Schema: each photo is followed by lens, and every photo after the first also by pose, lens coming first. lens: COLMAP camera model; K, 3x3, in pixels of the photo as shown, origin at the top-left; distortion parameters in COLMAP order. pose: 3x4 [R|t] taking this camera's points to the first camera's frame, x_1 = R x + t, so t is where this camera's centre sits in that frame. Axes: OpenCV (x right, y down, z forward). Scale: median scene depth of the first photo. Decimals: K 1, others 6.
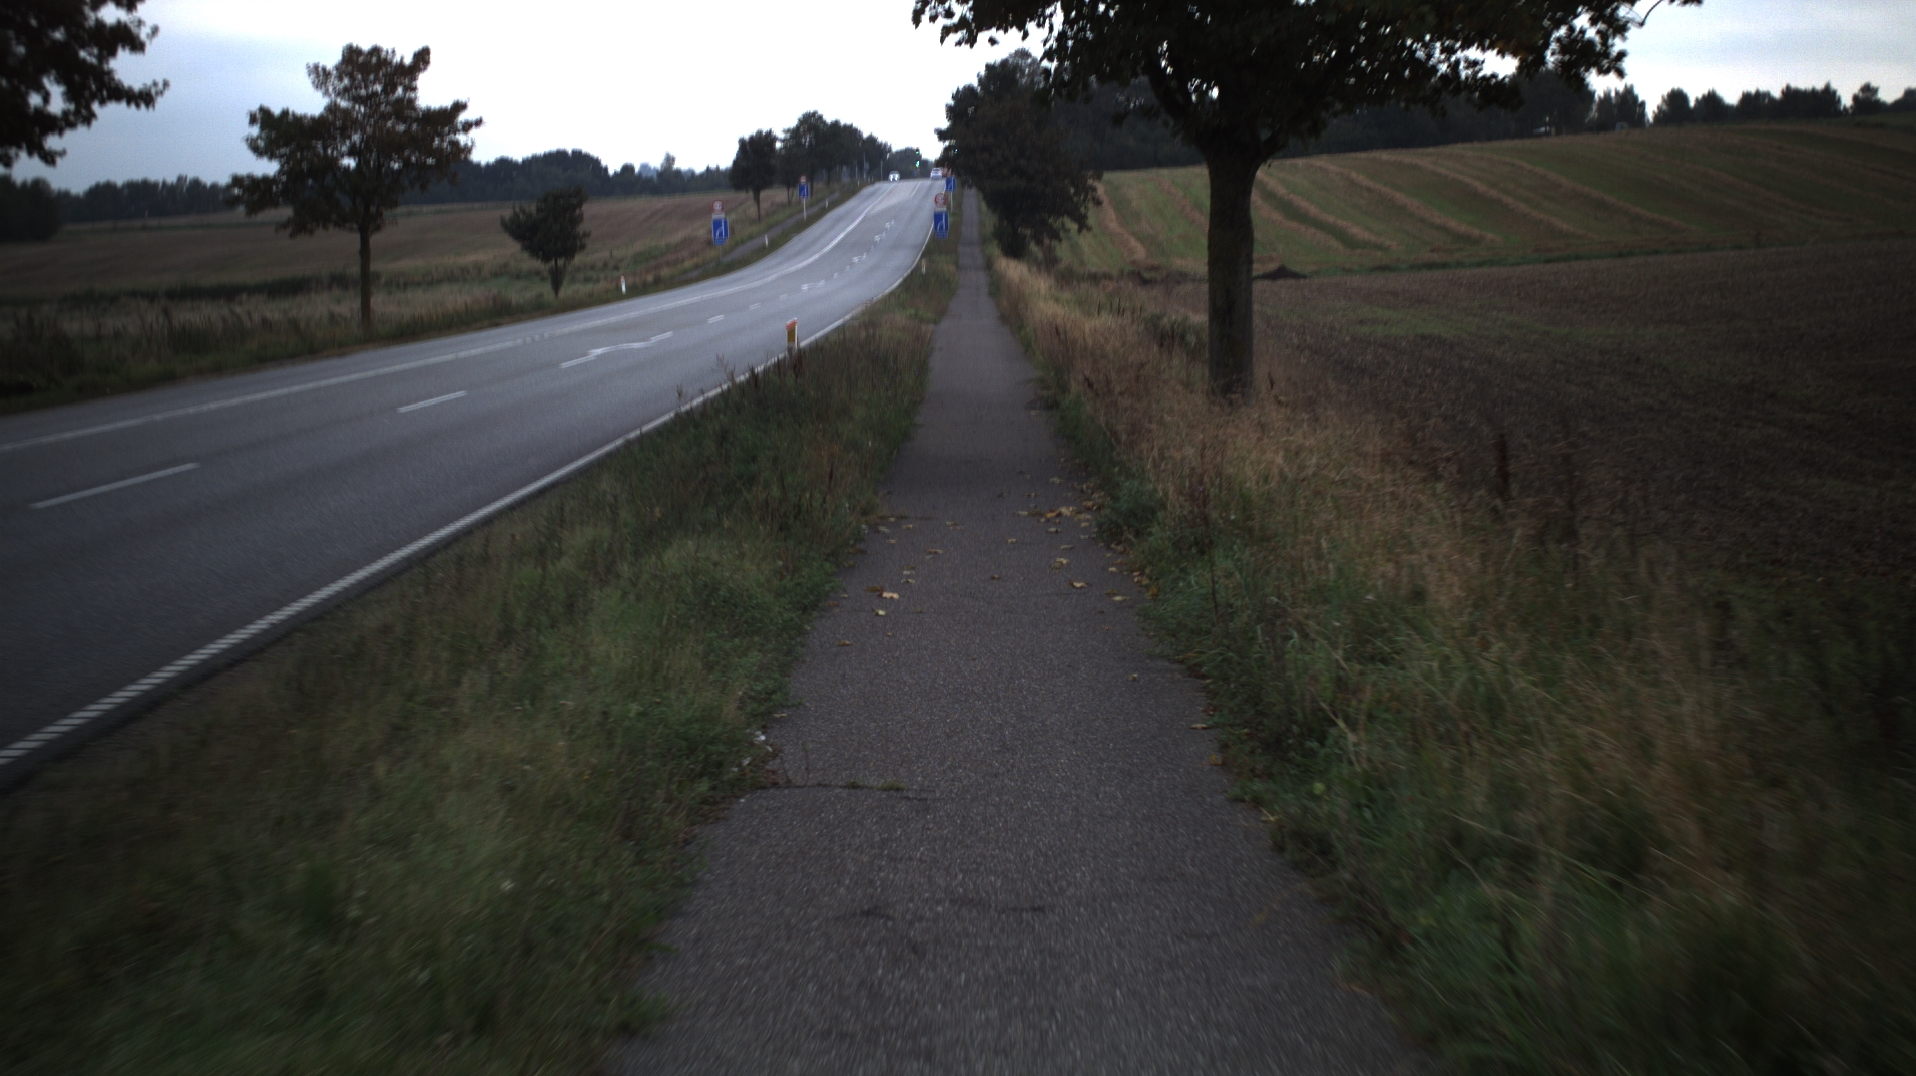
lens RADIAL K [[3264.4, 0, 958.0], [0, 3264.4, 538.0], [0, 0, 1]] dist [-0.220160, 0.103327]
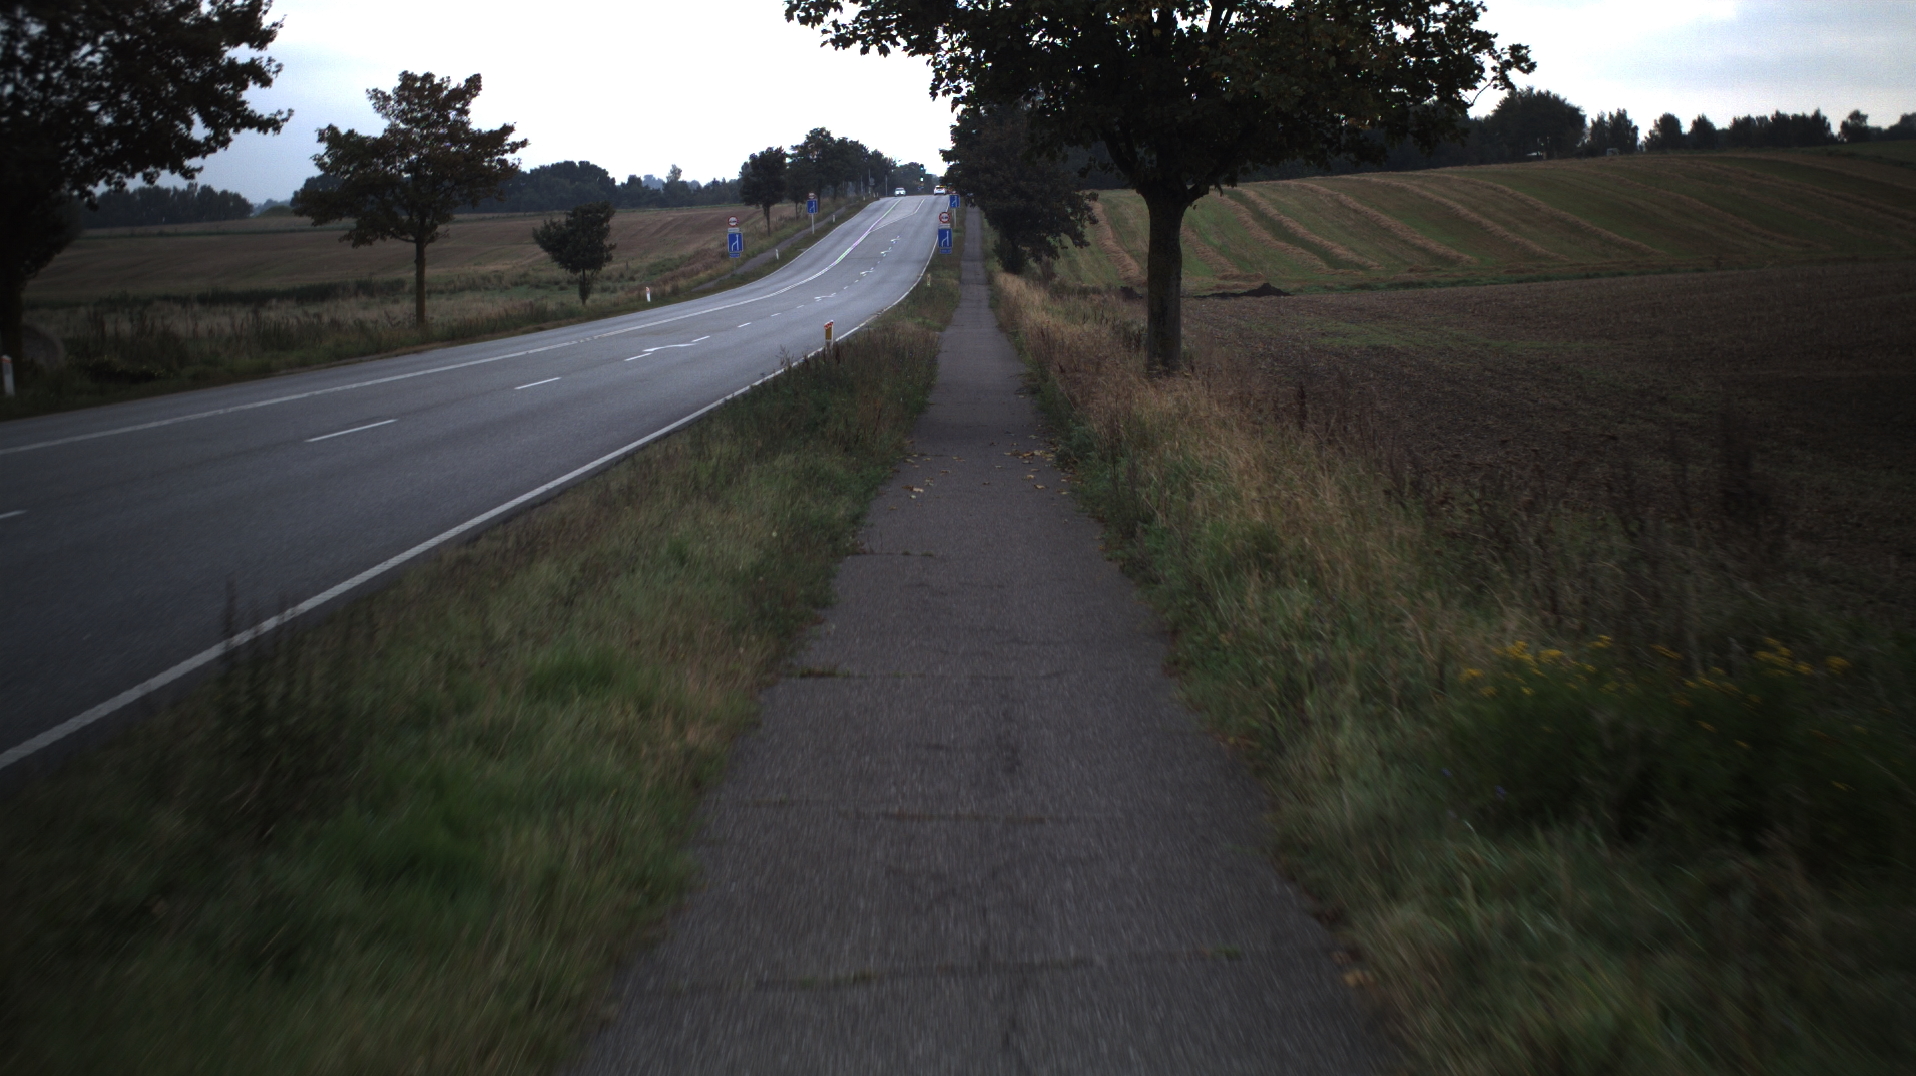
lens RADIAL K [[3264.4, 0, 958.0], [0, 3264.4, 538.0], [0, 0, 1]] dist [-0.220160, 0.103327]
pose [[0.999939, 0.011014, 0.000198, -0.000169], [-0.011013, 0.999929, -0.004451, 0.004419], [-0.000247, 0.004449, 0.999990, -0.051900]]
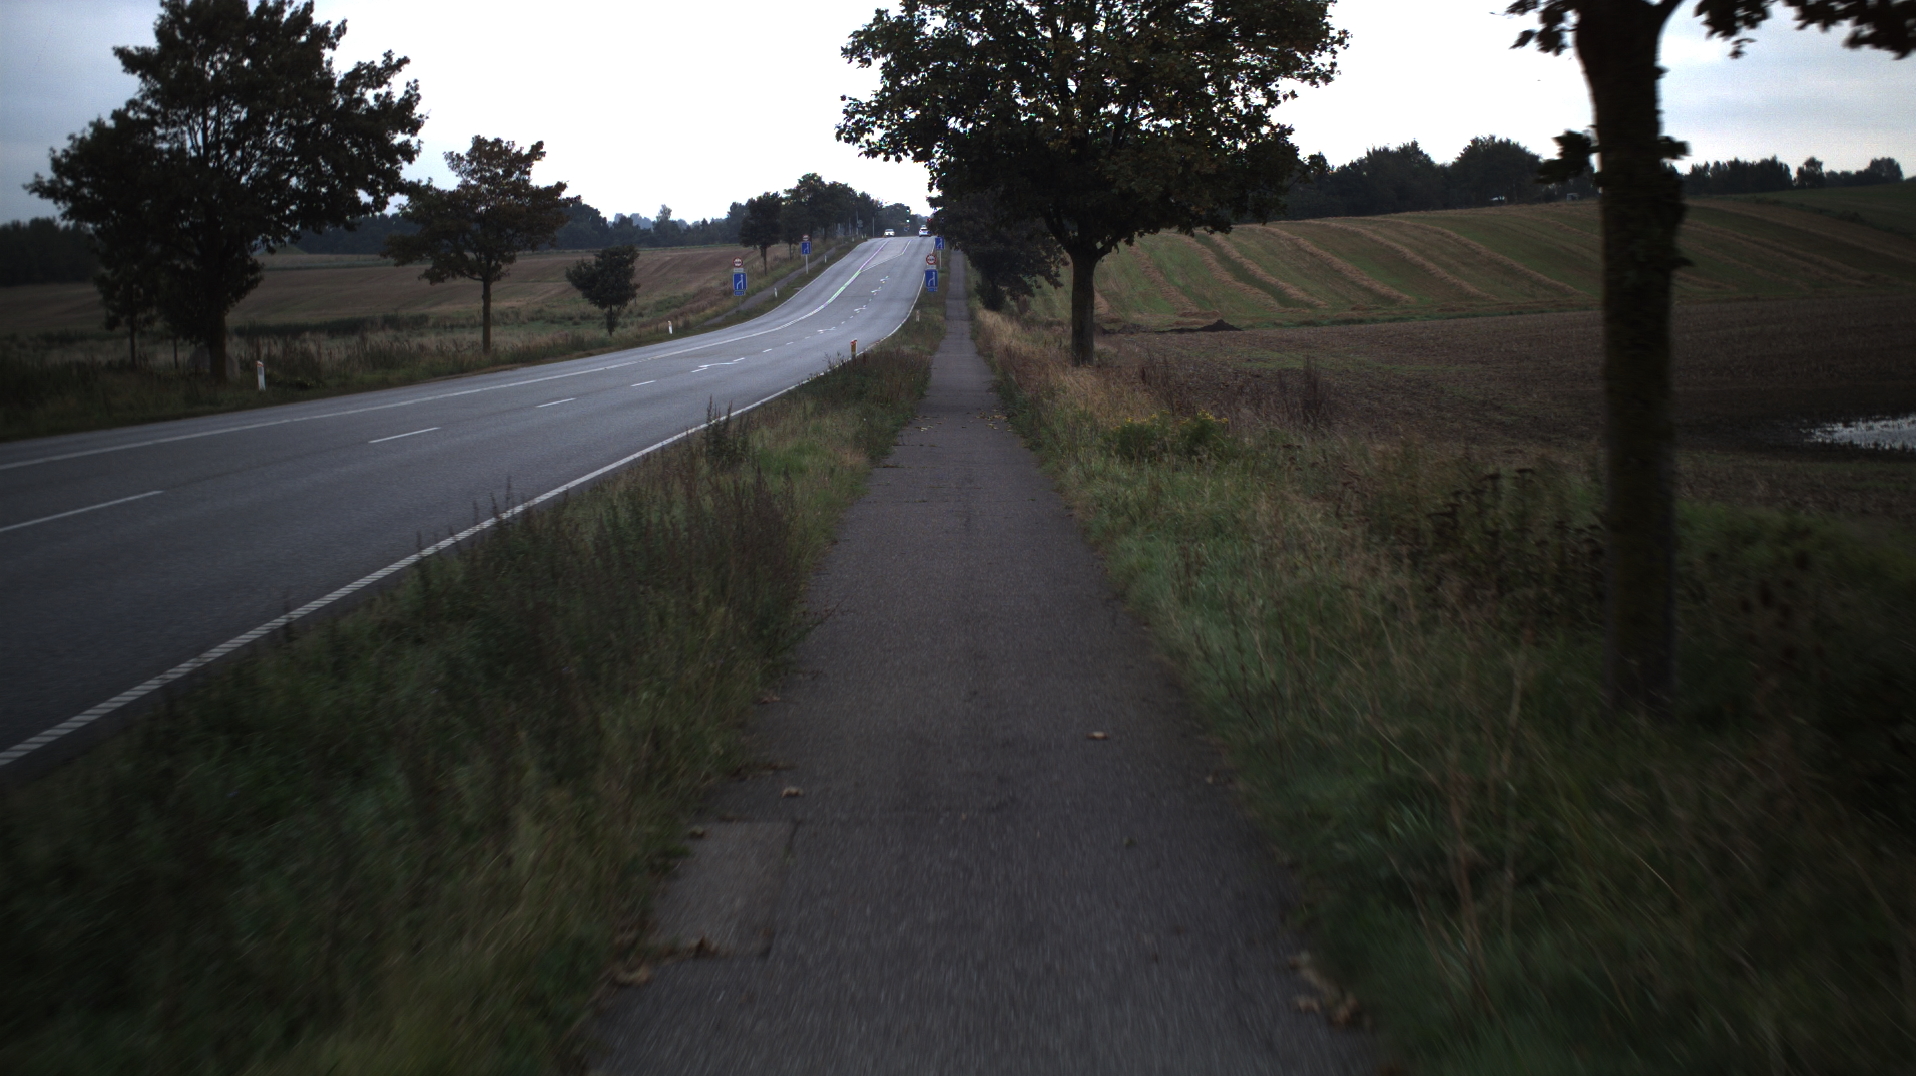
lens RADIAL K [[3264.4, 0, 958.0], [0, 3264.4, 538.0], [0, 0, 1]] dist [-0.220160, 0.103327]
pose [[0.999887, 0.014097, 0.005154, -0.000509], [-0.014010, 0.999765, -0.016552, 0.014110], [-0.005386, 0.016477, 0.999850, -0.155572]]
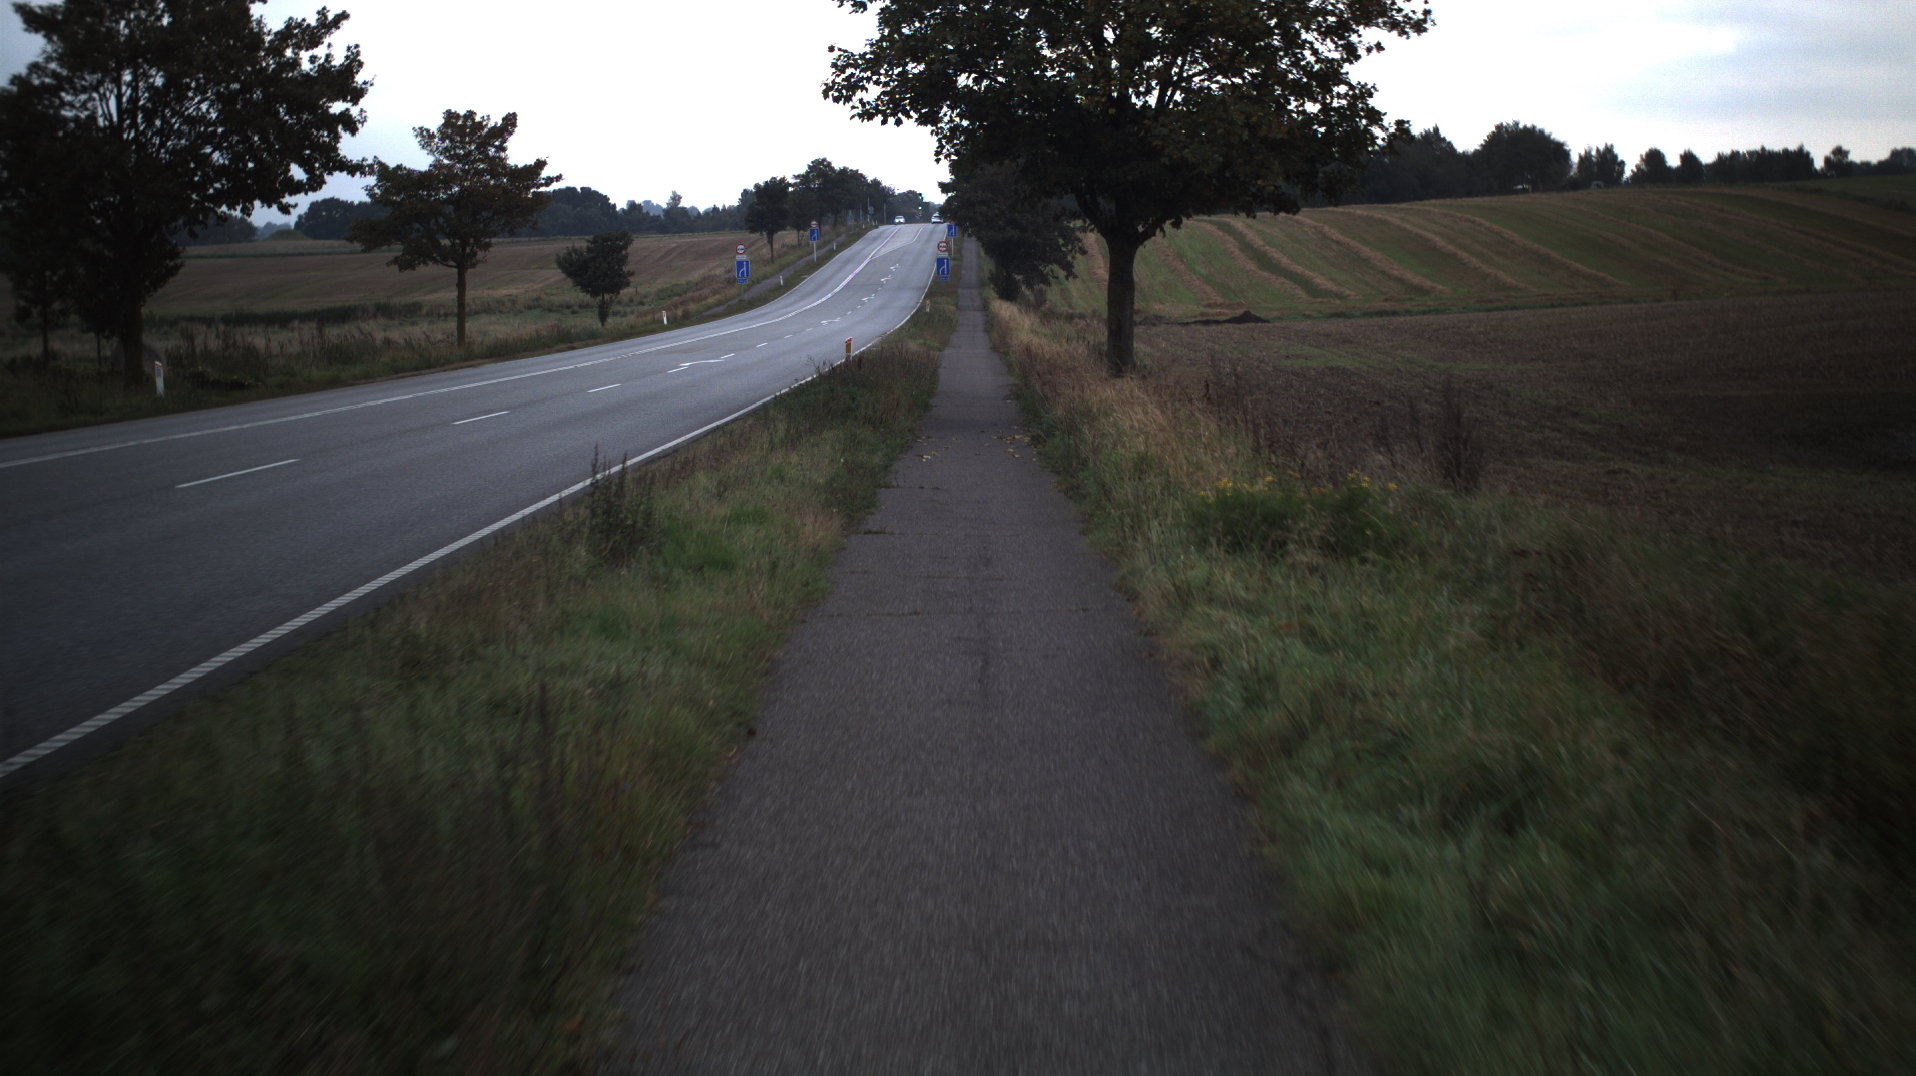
lens RADIAL K [[3264.4, 0, 958.0], [0, 3264.4, 538.0], [0, 0, 1]] dist [-0.220160, 0.103327]
pose [[0.999851, 0.017195, 0.001540, -0.000283], [-0.017174, 0.999771, -0.012800, 0.009056], [-0.001760, 0.012772, 0.999917, -0.103768]]
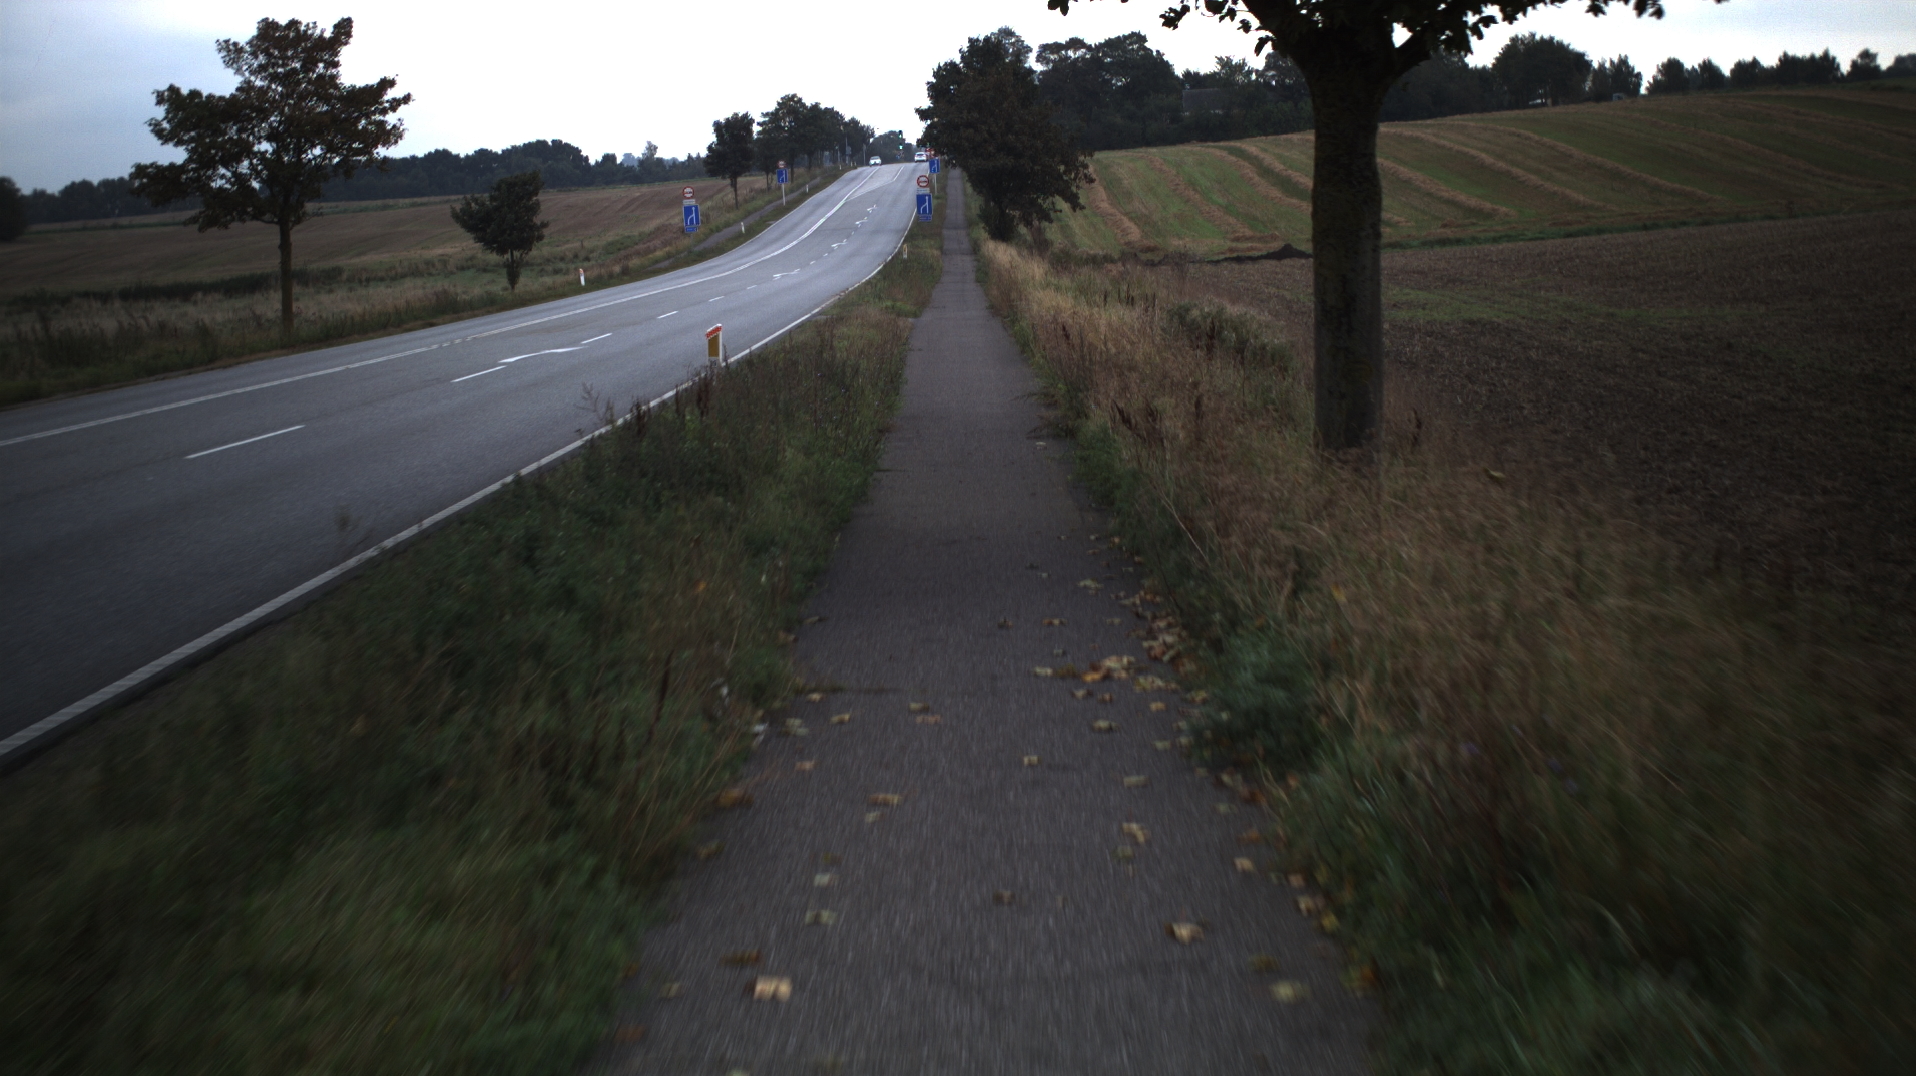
lens RADIAL K [[3264.4, 0, 958.0], [0, 3264.4, 538.0], [0, 0, 1]] dist [-0.220160, 0.103327]
pose [[0.999850, -0.017121, 0.002713, 0.000427], [0.017108, 0.999843, 0.004715, -0.004277], [-0.002793, -0.004668, 0.999985, 0.052050]]
